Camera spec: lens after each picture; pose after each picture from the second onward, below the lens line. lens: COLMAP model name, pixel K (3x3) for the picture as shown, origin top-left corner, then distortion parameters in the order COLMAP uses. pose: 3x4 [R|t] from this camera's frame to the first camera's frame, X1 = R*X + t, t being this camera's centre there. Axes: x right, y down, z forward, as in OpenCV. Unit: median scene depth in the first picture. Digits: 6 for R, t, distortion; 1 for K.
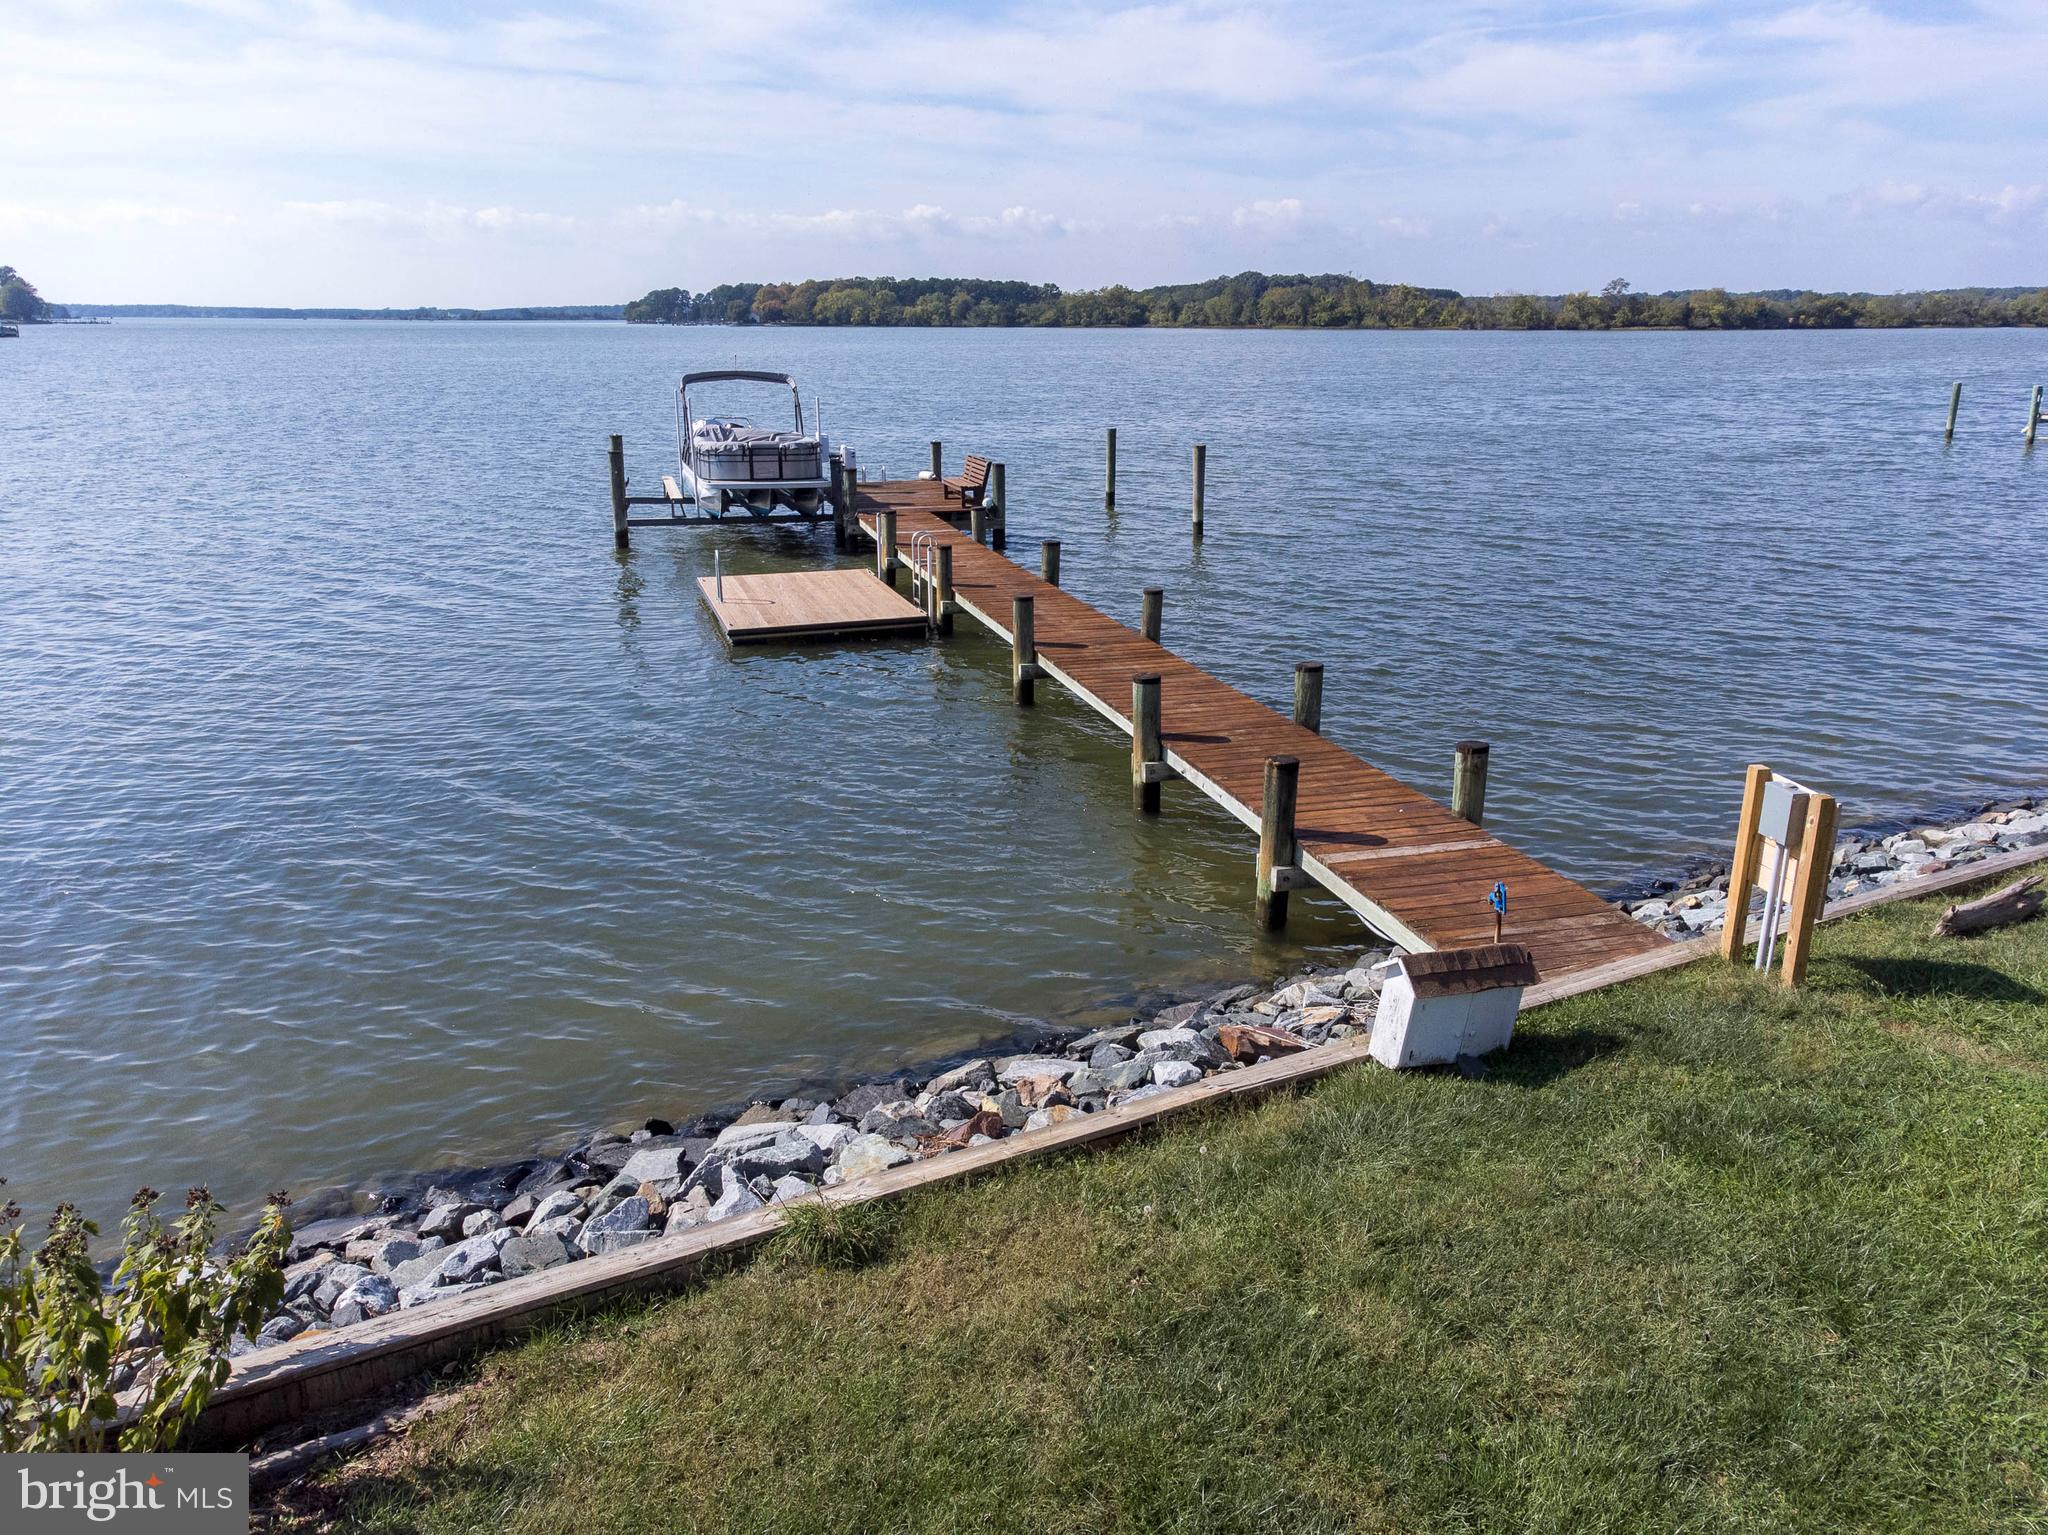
lens RADIAL K [[1528.0, 0, 1032.3], [0, 1528.0, 753.3], [0, 0, 1]] dist [0.013679, -0.001301]
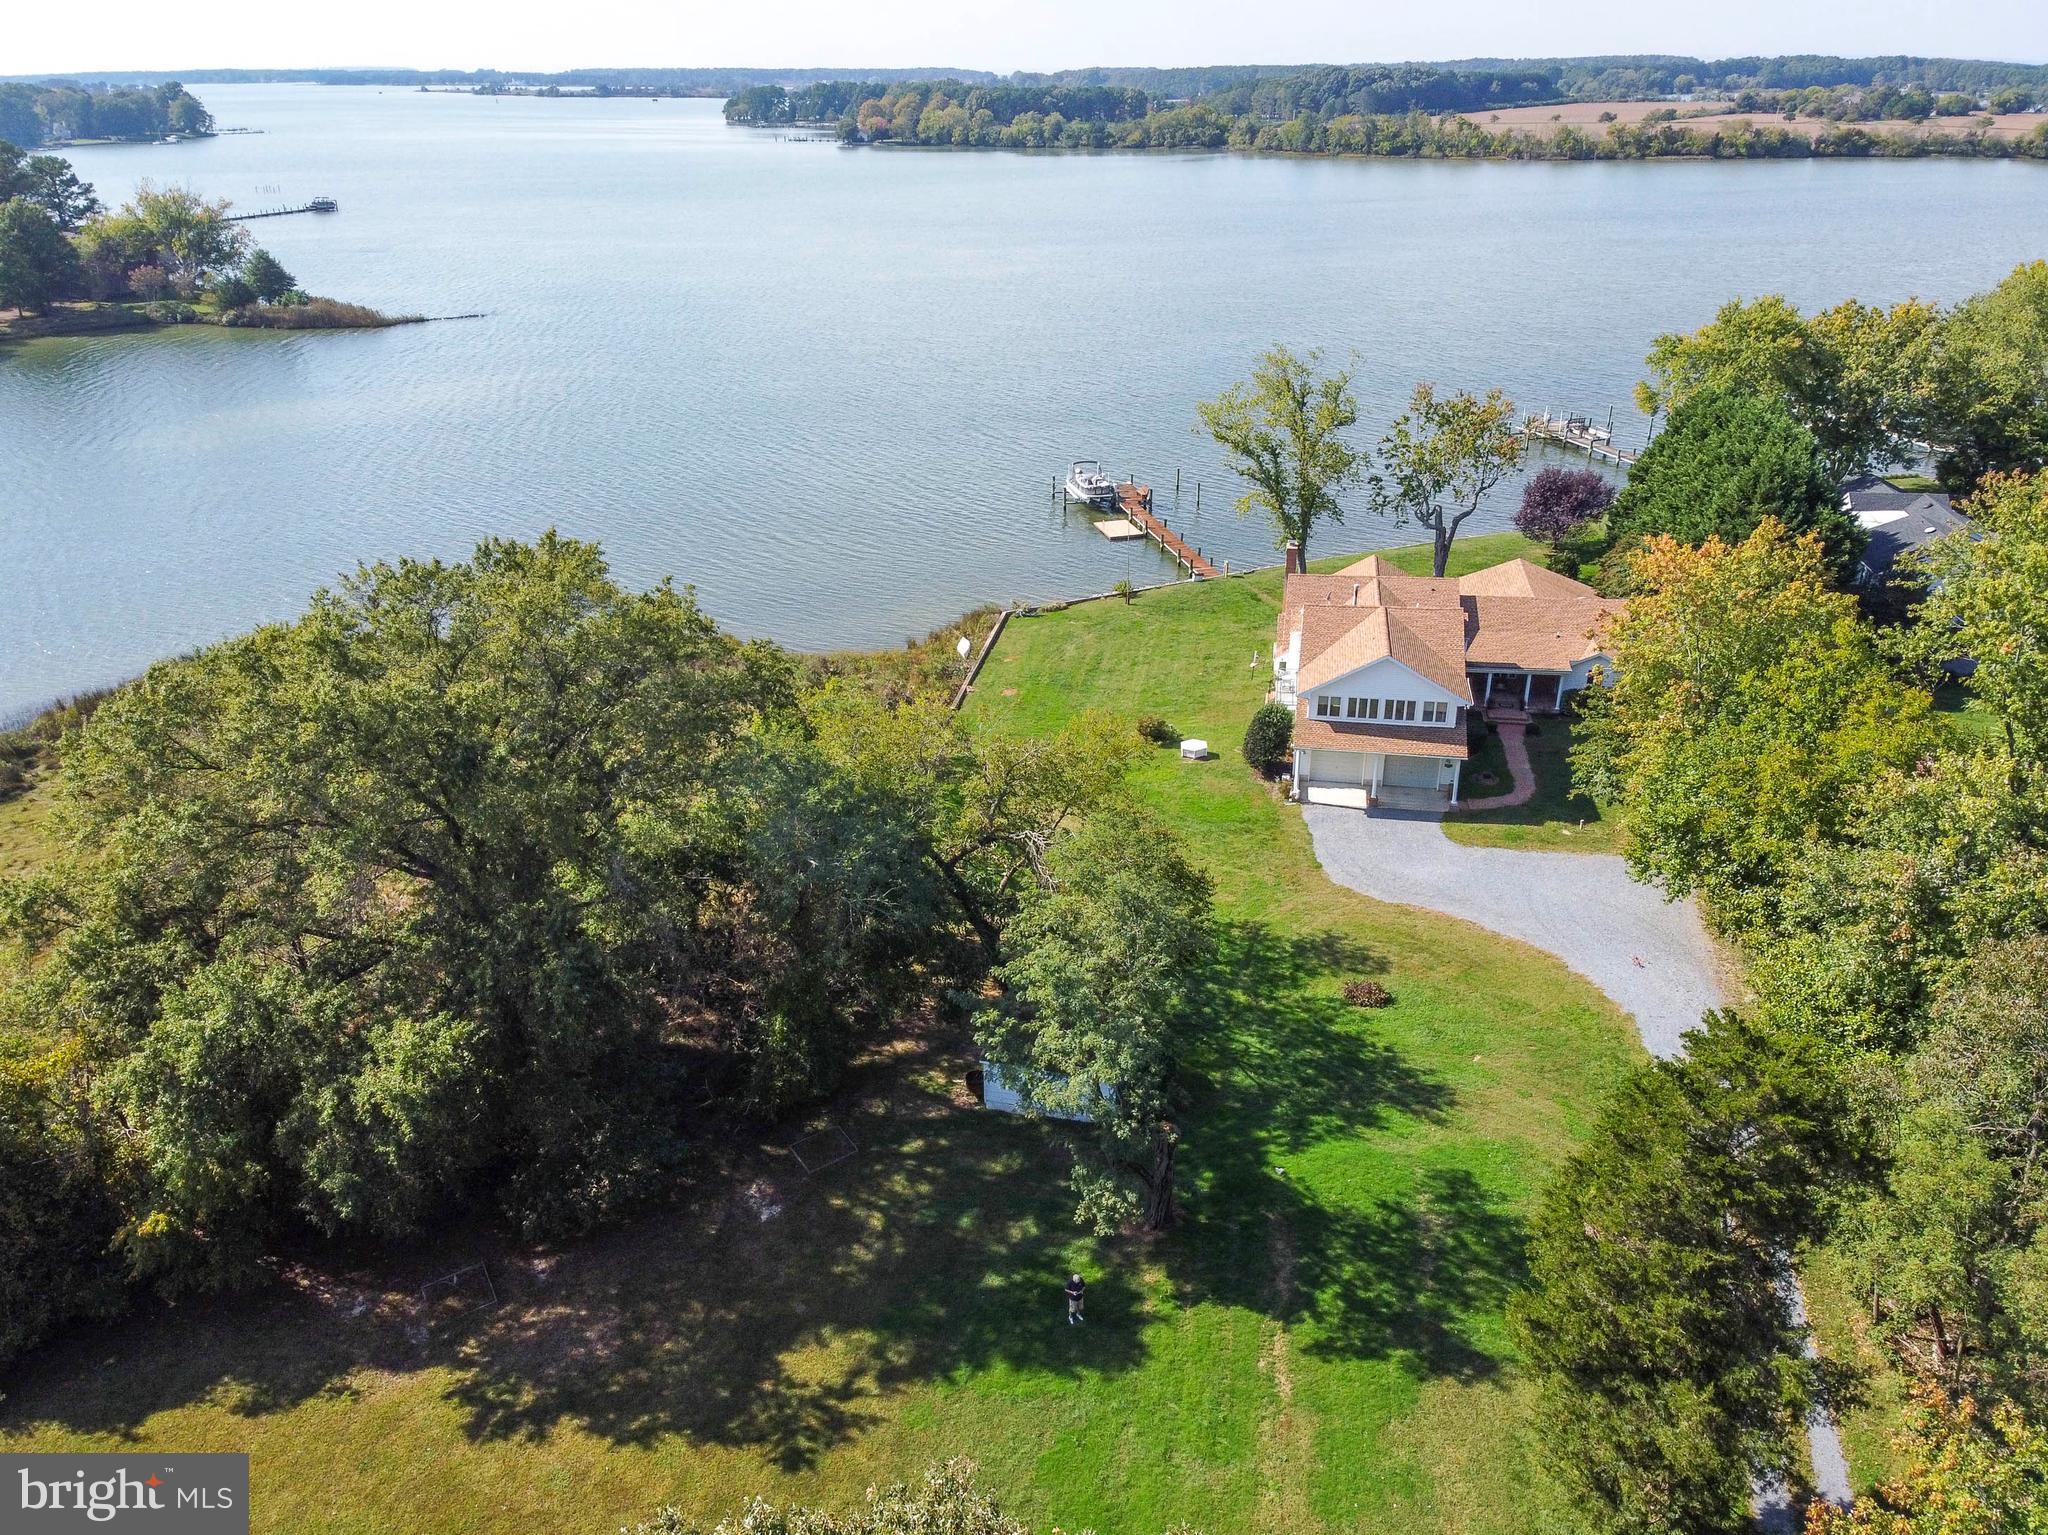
lens RADIAL K [[1528.0, 0, 1032.3], [0, 1528.0, 753.3], [0, 0, 1]] dist [0.013679, -0.001301]
pose [[0.998790, 0.009277, -0.048286, -0.007205], [-0.002578, 0.990570, 0.136984, -0.002072], [0.049101, -0.136694, 0.989396, -0.173680]]
